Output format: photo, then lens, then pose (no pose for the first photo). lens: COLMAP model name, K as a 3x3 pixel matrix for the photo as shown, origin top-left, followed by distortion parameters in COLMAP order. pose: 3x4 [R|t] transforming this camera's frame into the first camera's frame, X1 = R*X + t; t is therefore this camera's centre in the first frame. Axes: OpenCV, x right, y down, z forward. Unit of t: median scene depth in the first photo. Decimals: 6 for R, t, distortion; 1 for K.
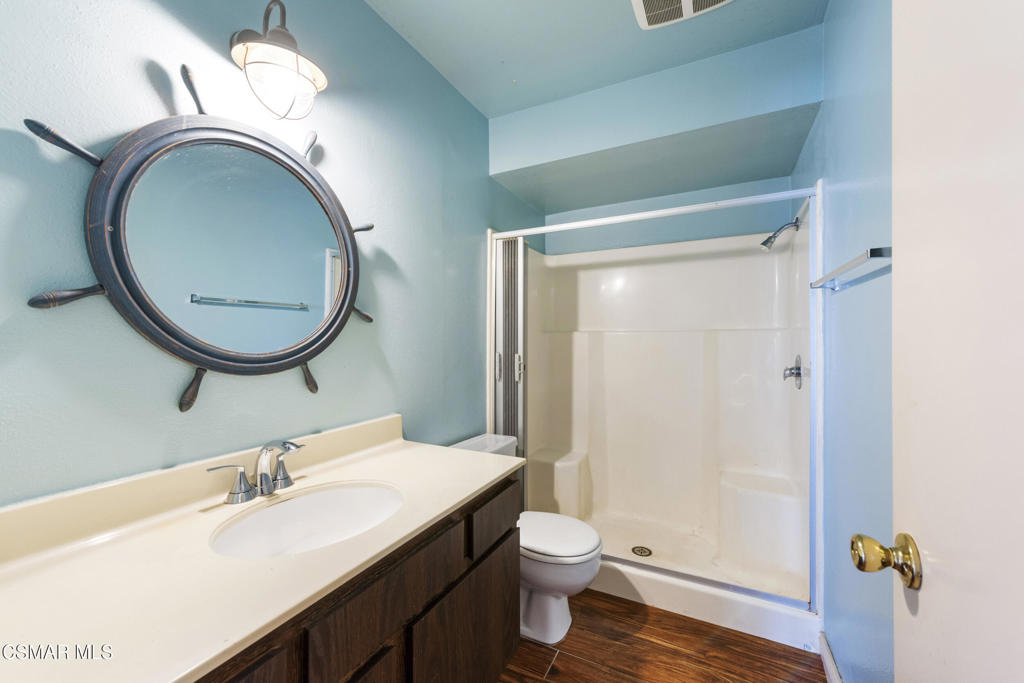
lens RADIAL K [[404.4, 0, 510.8], [0, 404.4, 339.9], [0, 0, 1]] dist [0.005358, -0.000368]
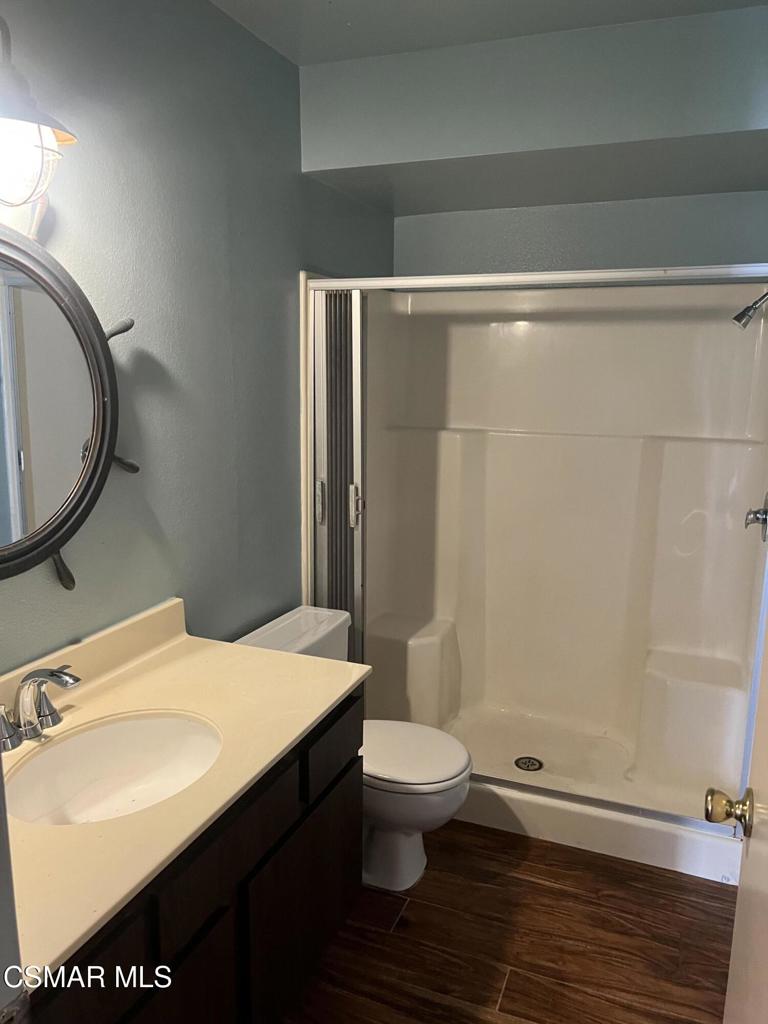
lens RADIAL K [[775.7, 0, 385.2], [0, 775.7, 511.5], [0, 0, 1]] dist [0.031402, -0.019768]
pose [[0.995969, -0.005908, 0.089507, -0.053157], [-0.011600, 0.980969, 0.193819, -0.217873], [-0.088948, -0.194076, 0.976946, -0.271017]]
